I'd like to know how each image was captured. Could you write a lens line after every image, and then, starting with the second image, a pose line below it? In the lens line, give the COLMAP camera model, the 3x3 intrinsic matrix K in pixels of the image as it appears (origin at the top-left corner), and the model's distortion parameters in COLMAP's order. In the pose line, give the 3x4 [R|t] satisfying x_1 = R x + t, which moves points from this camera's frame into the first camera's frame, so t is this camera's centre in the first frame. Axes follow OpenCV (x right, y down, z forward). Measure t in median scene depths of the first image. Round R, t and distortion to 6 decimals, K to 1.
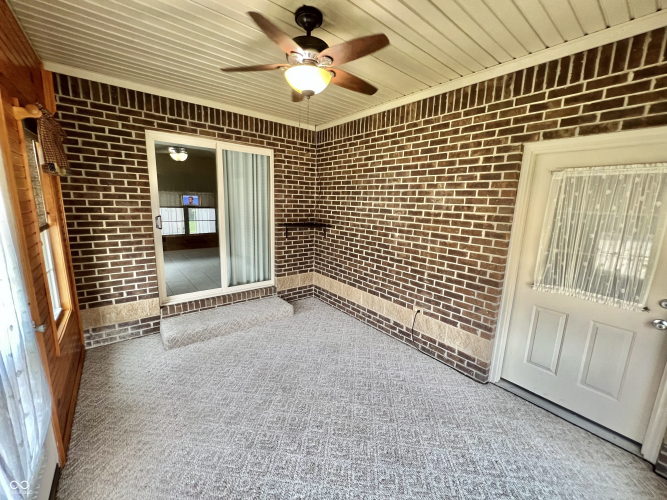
lens RADIAL K [[267.9, 0, 334.8], [0, 267.9, 250.9], [0, 0, 1]] dist [-0.003416, 0.000451]
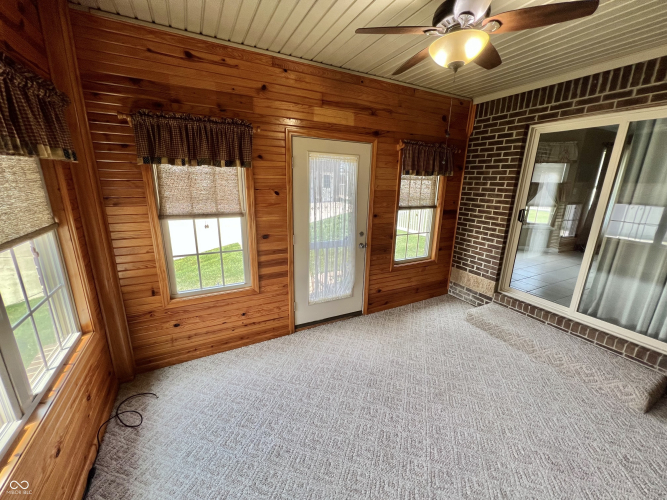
lens RADIAL K [[267.9, 0, 333.4], [0, 267.9, 250.8], [0, 0, 1]] dist [-0.003416, 0.000451]
pose [[-0.199058, 0.214568, -0.956210, 0.531511], [-0.205747, 0.944839, 0.254847, -0.096374], [0.958146, 0.247467, -0.143931, 0.518017]]
